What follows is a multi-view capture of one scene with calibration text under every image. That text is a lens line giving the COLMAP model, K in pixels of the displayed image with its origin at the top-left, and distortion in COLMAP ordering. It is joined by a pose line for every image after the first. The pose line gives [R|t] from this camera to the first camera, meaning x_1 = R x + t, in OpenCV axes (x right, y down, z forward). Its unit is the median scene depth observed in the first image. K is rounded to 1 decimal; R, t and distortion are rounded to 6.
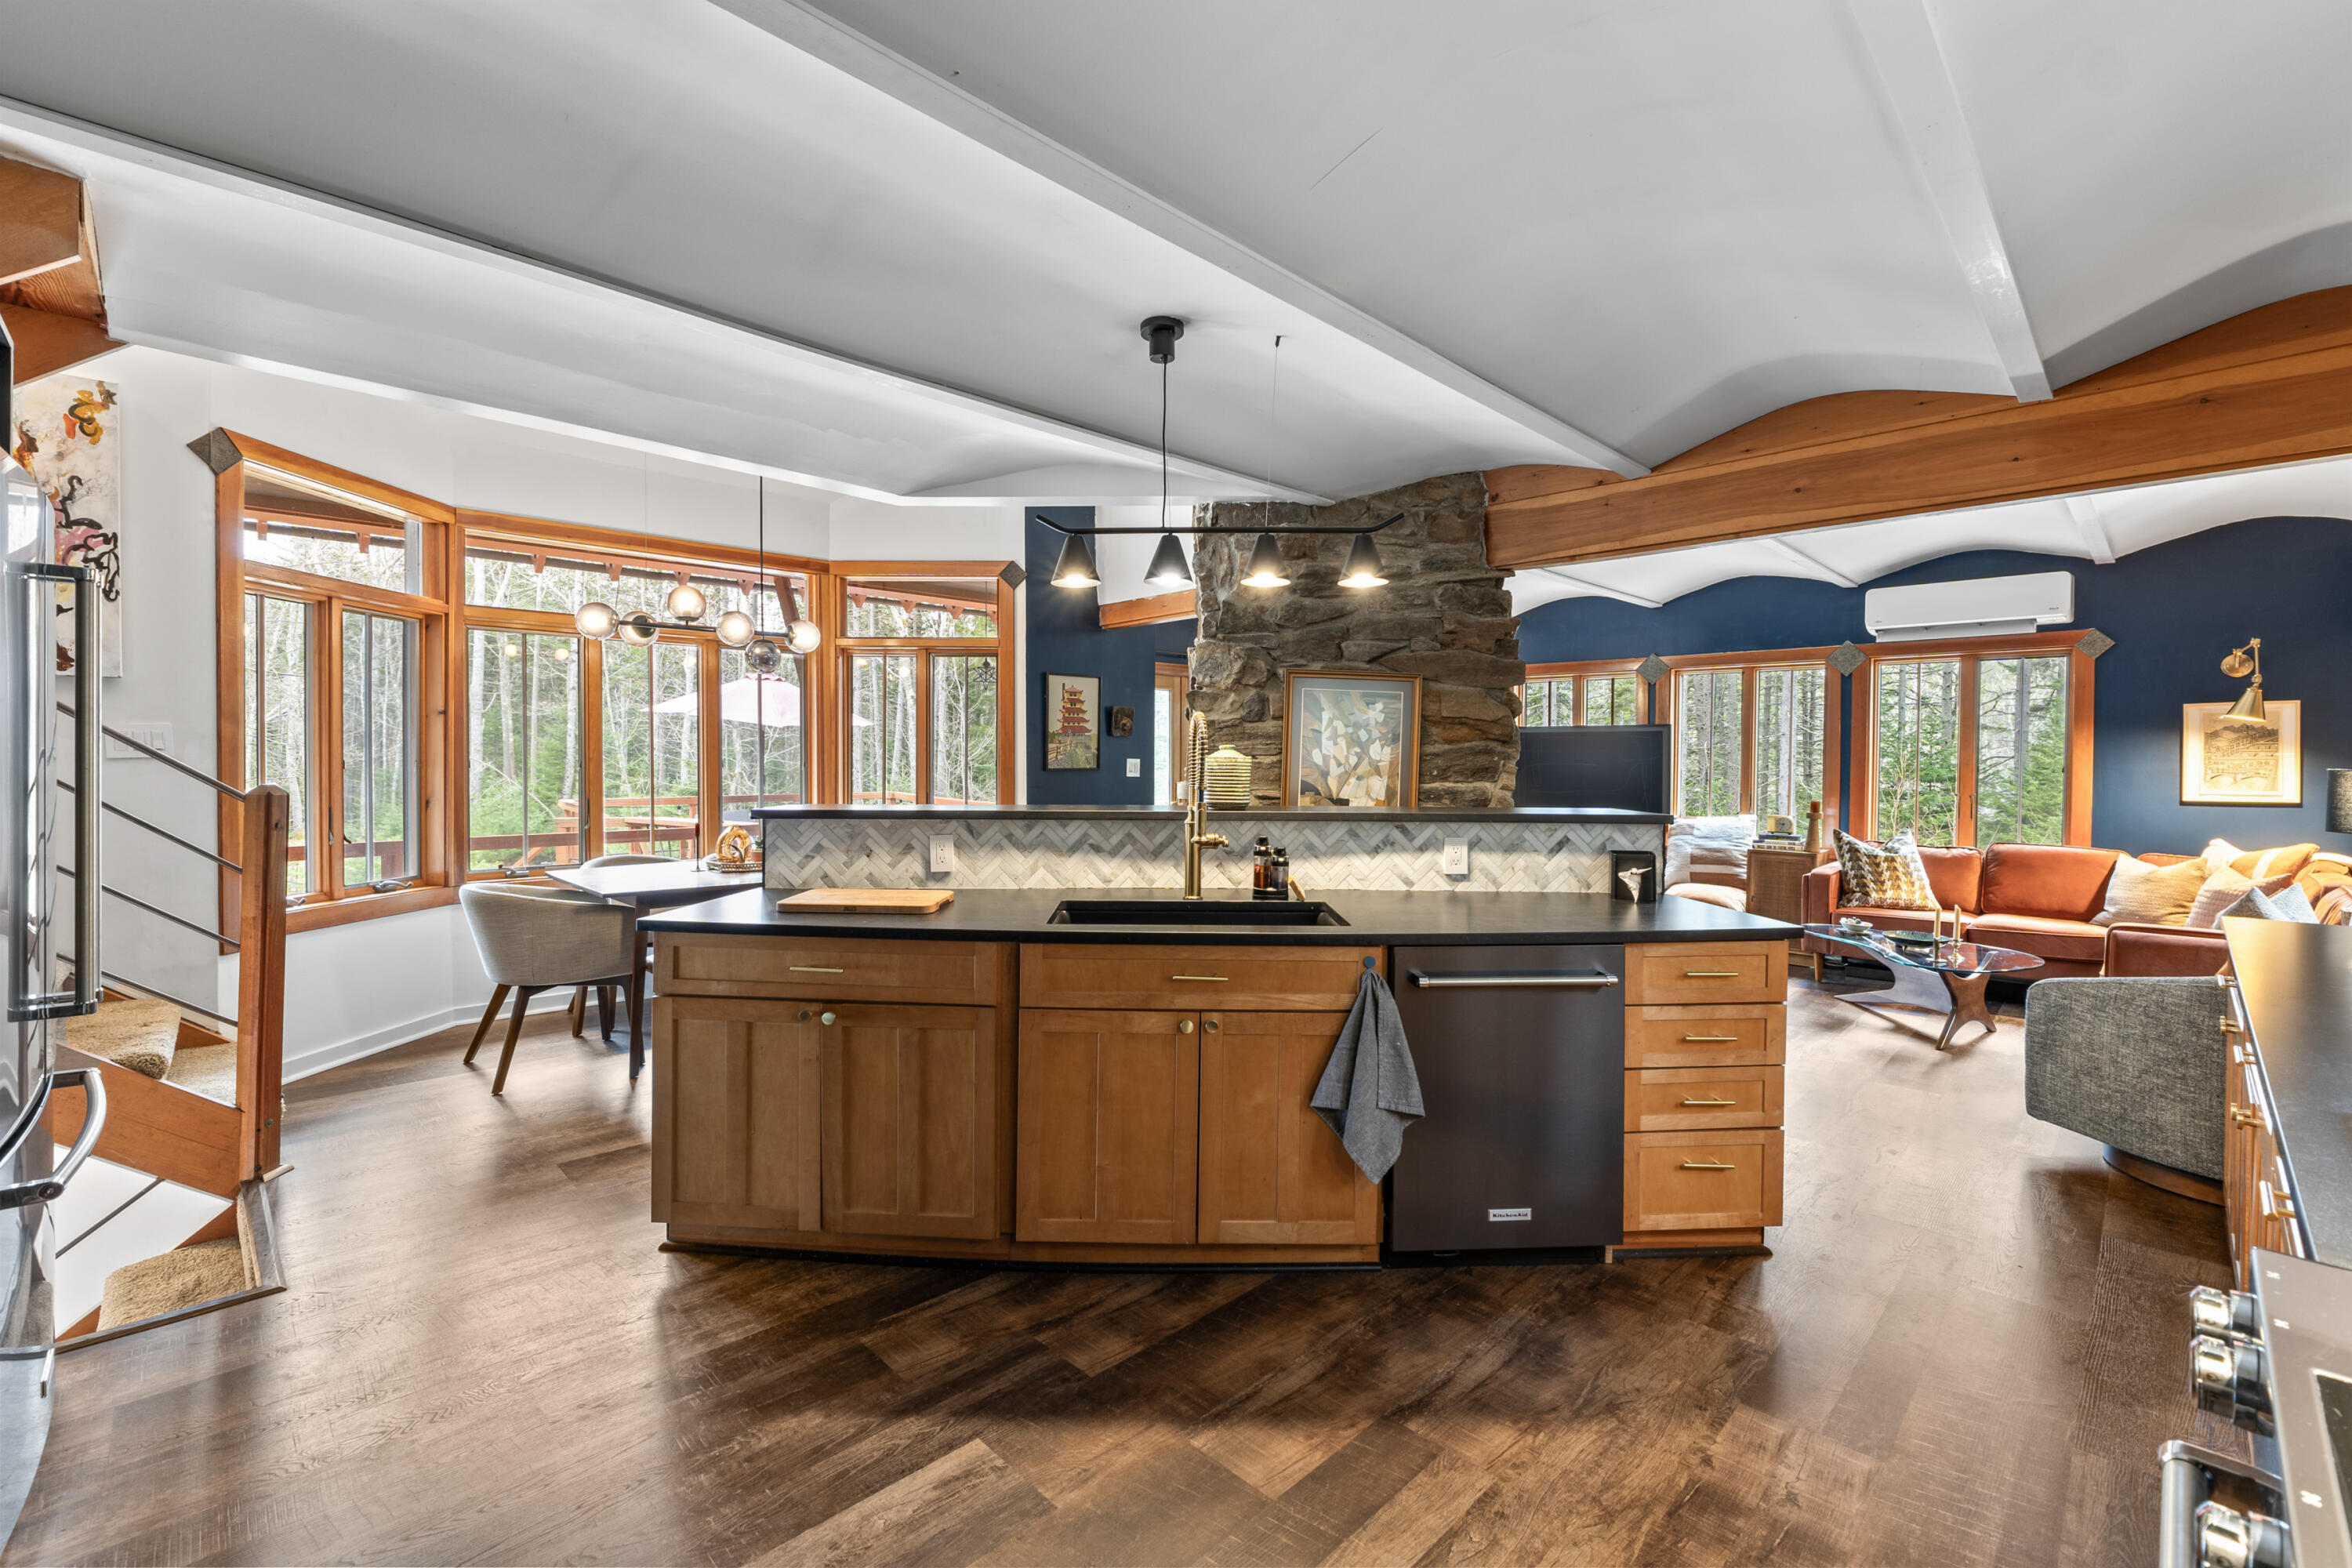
lens RADIAL K [[990.6, 0, 1178.4], [0, 990.6, 771.9], [0, 0, 1]] dist [-0.013342, 0.000575]
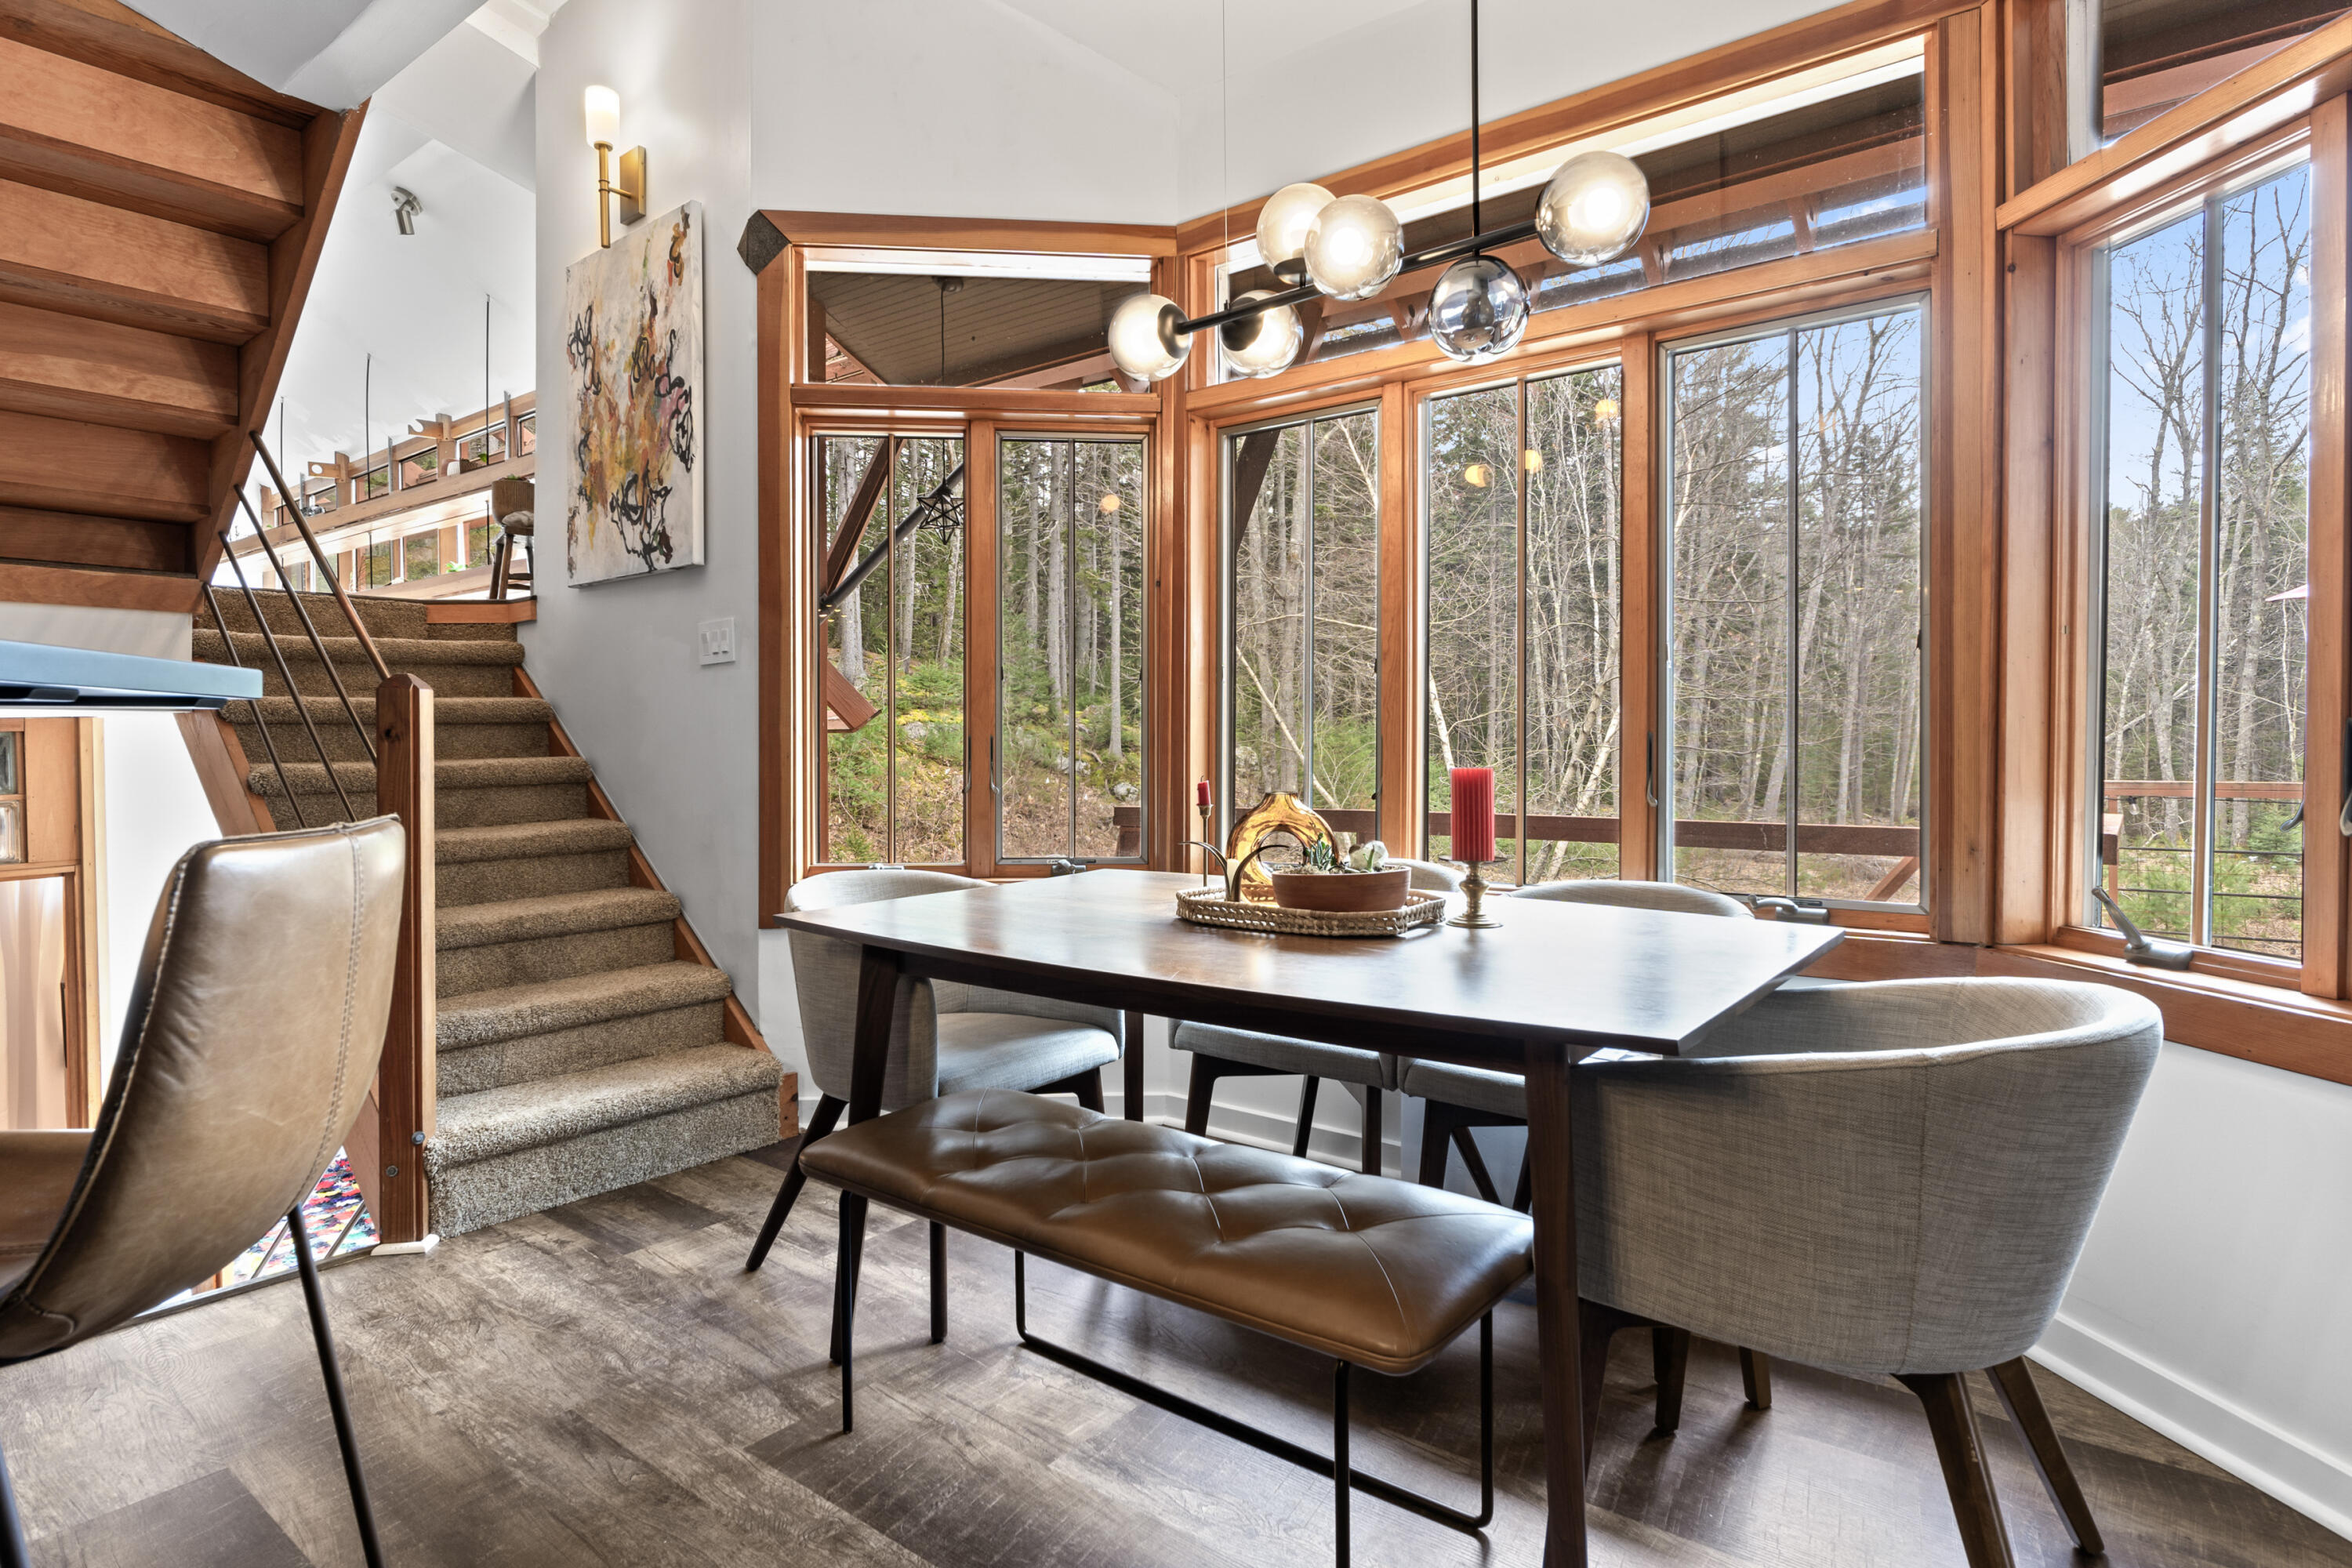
lens RADIAL K [[1280.8, 0, 1174.9], [0, 1280.8, 764.3], [0, 0, 1]] dist [-0.005792, -0.001013]
pose [[0.122559, 0.015158, -0.992345, 0.017521], [-0.005366, 0.999879, 0.014610, 0.044260], [0.992447, 0.003534, 0.122625, 1.089879]]
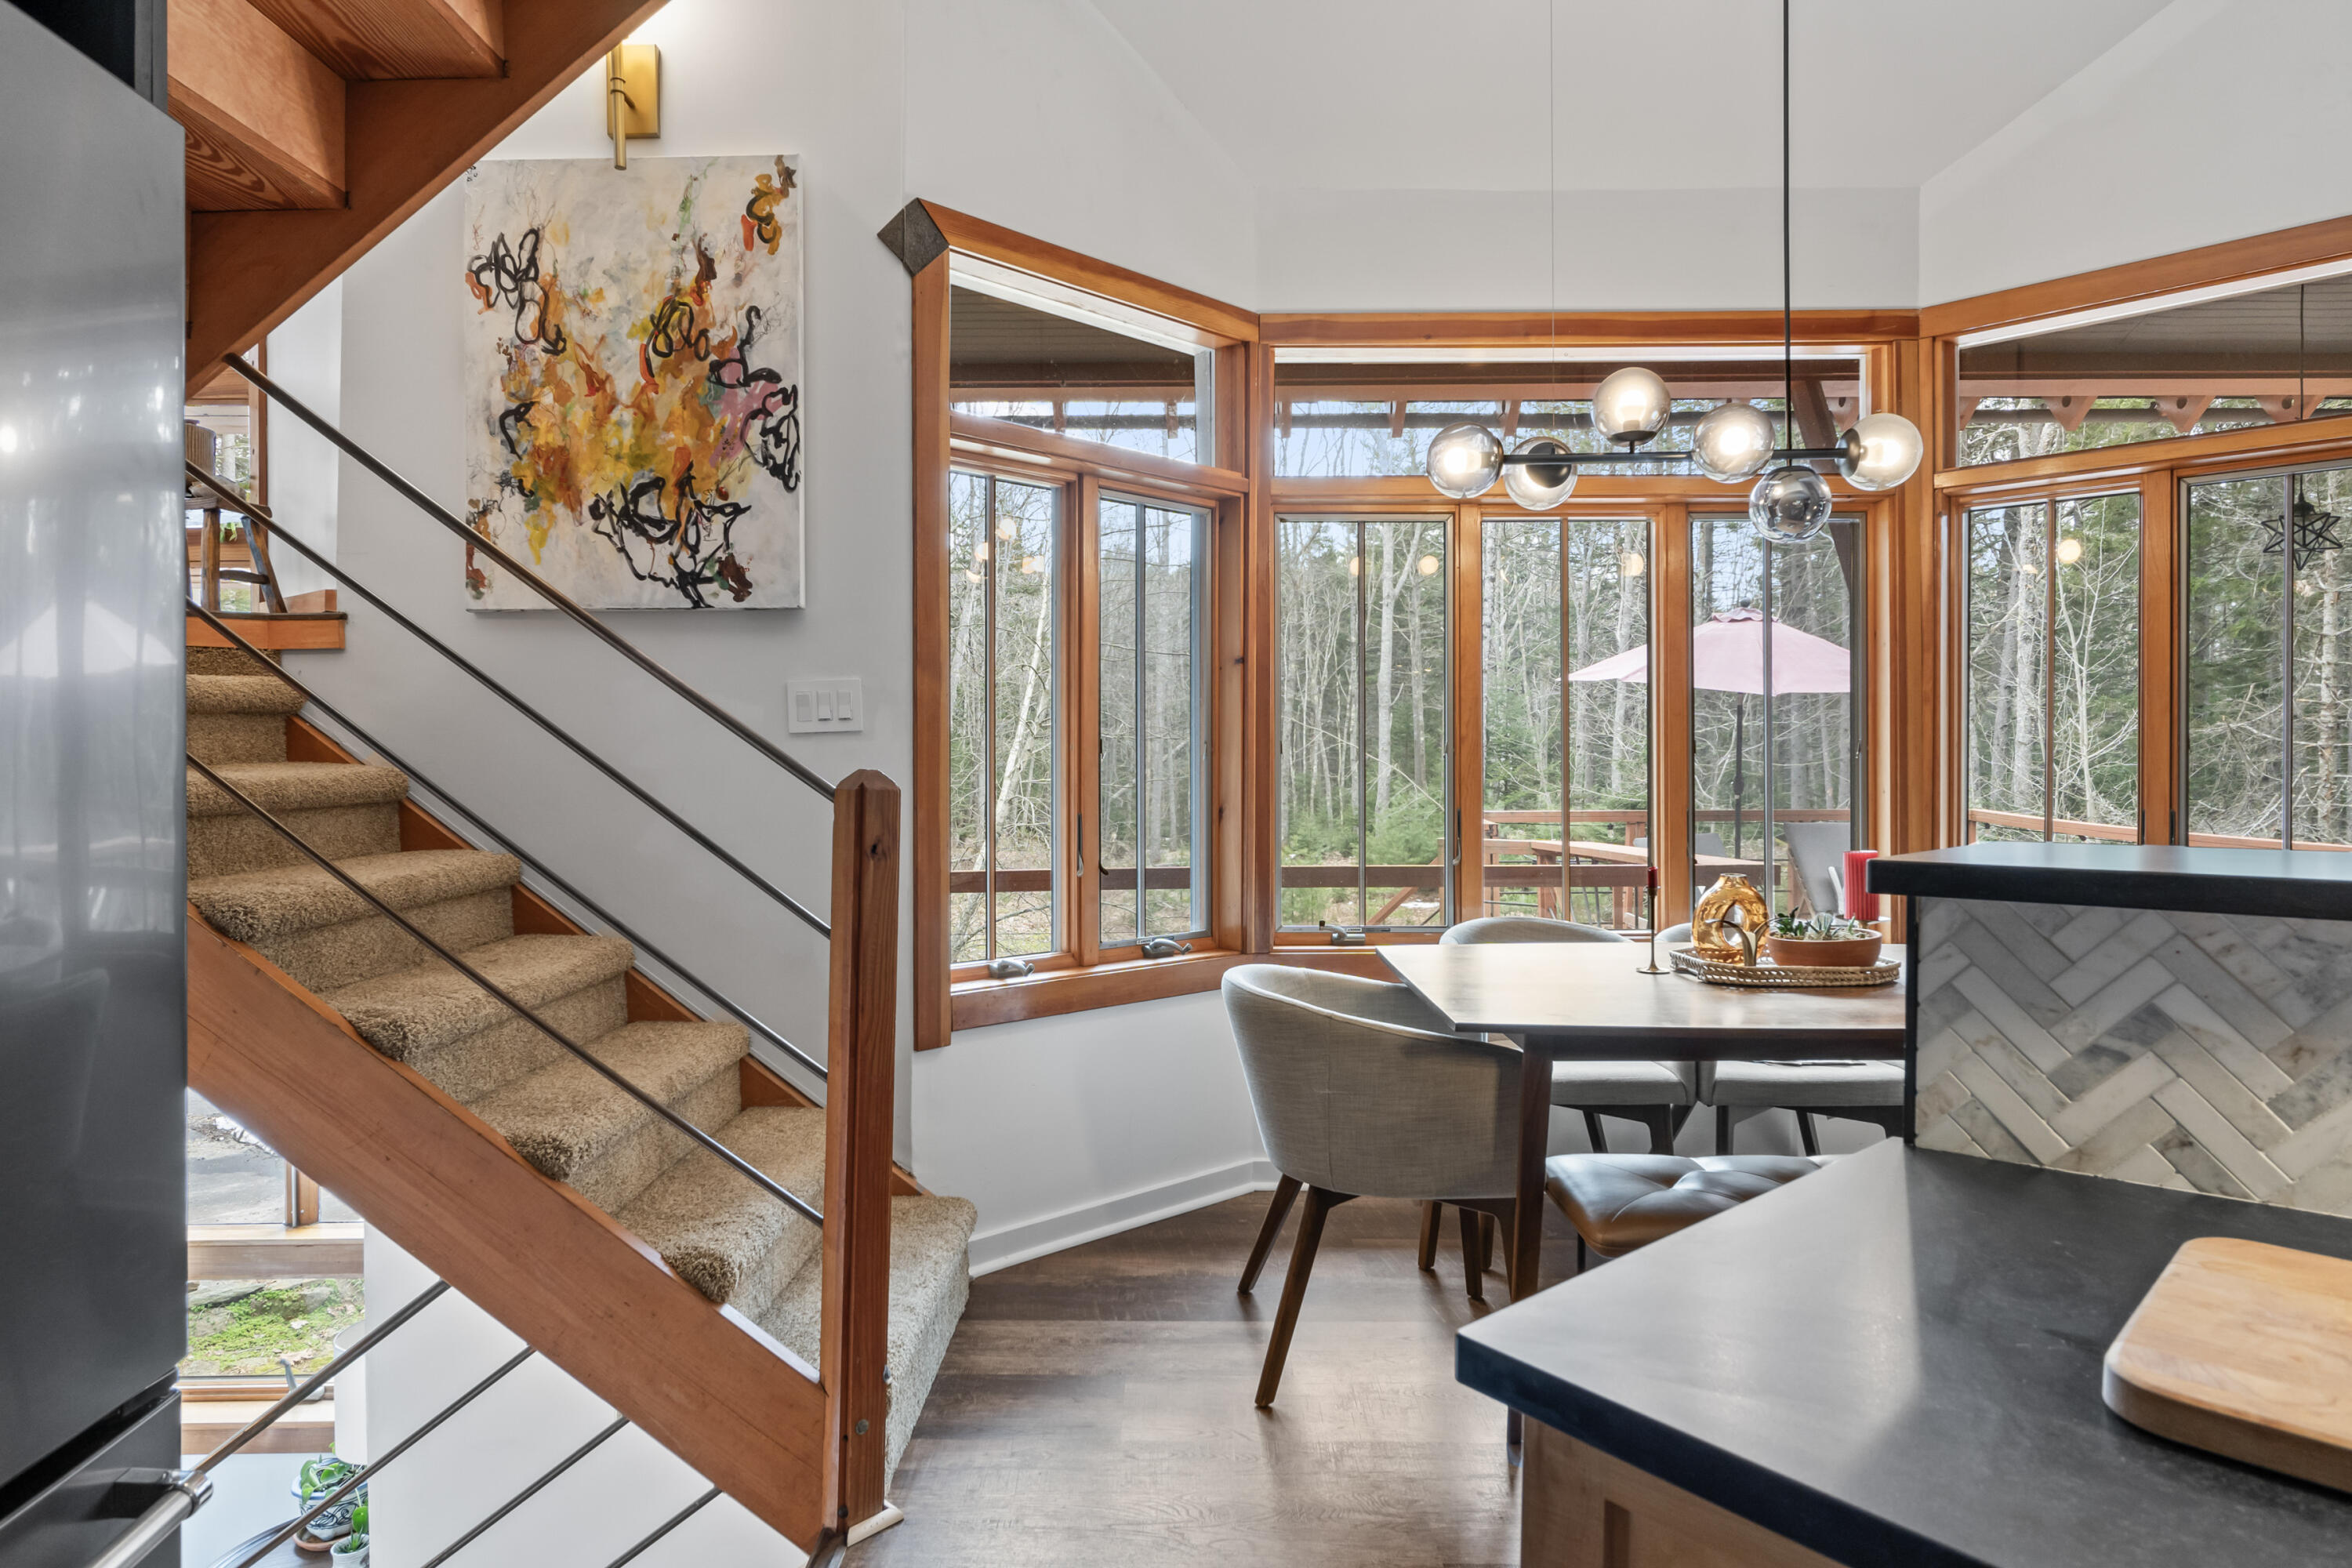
lens RADIAL K [[1393.5, 0, 1173.8], [0, 1393.5, 776.1], [0, 0, 1]] dist [-0.002342, 0.000910]
pose [[0.716995, 0.003044, -0.697072, -0.225153], [-0.003924, 0.999992, 0.000331, 0.011570], [0.697068, 0.002498, 0.717001, 0.438425]]
